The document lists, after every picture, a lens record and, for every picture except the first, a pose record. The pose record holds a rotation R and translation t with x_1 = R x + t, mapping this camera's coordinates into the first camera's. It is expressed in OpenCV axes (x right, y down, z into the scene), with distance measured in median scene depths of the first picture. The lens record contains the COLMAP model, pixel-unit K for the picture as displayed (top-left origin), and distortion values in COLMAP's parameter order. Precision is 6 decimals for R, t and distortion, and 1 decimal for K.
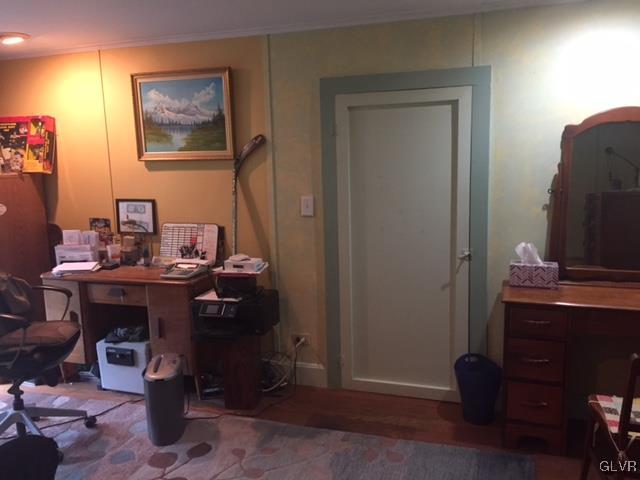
lens RADIAL K [[545.9, 0, 323.3], [0, 545.9, 238.9], [0, 0, 1]] dist [0.090459, -0.109495]
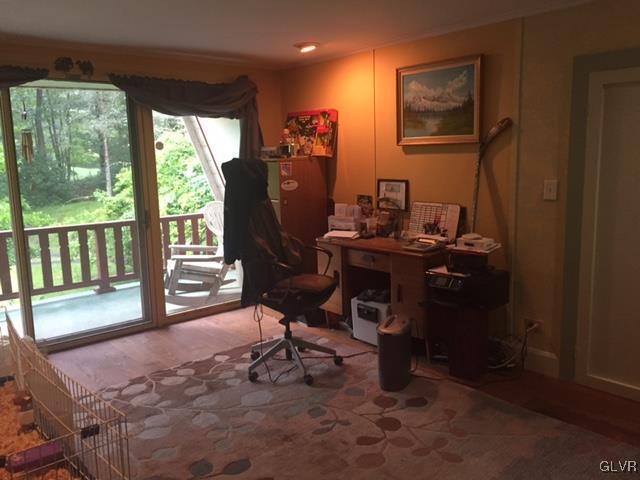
lens RADIAL K [[545.9, 0, 323.3], [0, 545.9, 238.9], [0, 0, 1]] dist [0.090459, -0.109495]
pose [[0.863941, 0.081423, -0.496967, 0.116559], [-0.068507, 0.996671, 0.044199, 0.010896], [0.498912, -0.004139, 0.866643, -0.054865]]
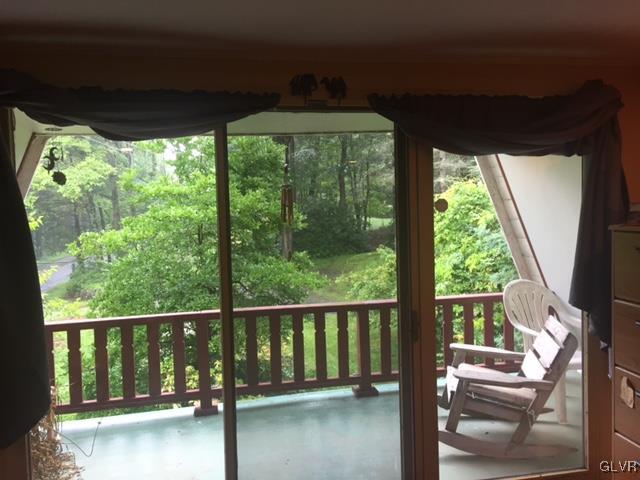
lens RADIAL K [[545.9, 0, 323.3], [0, 545.9, 238.9], [0, 0, 1]] dist [0.090459, -0.109495]
pose [[0.506575, 0.054247, -0.860488, -0.238739], [-0.103642, 0.994613, 0.001687, -0.051639], [0.855944, 0.088328, 0.509468, 0.290359]]
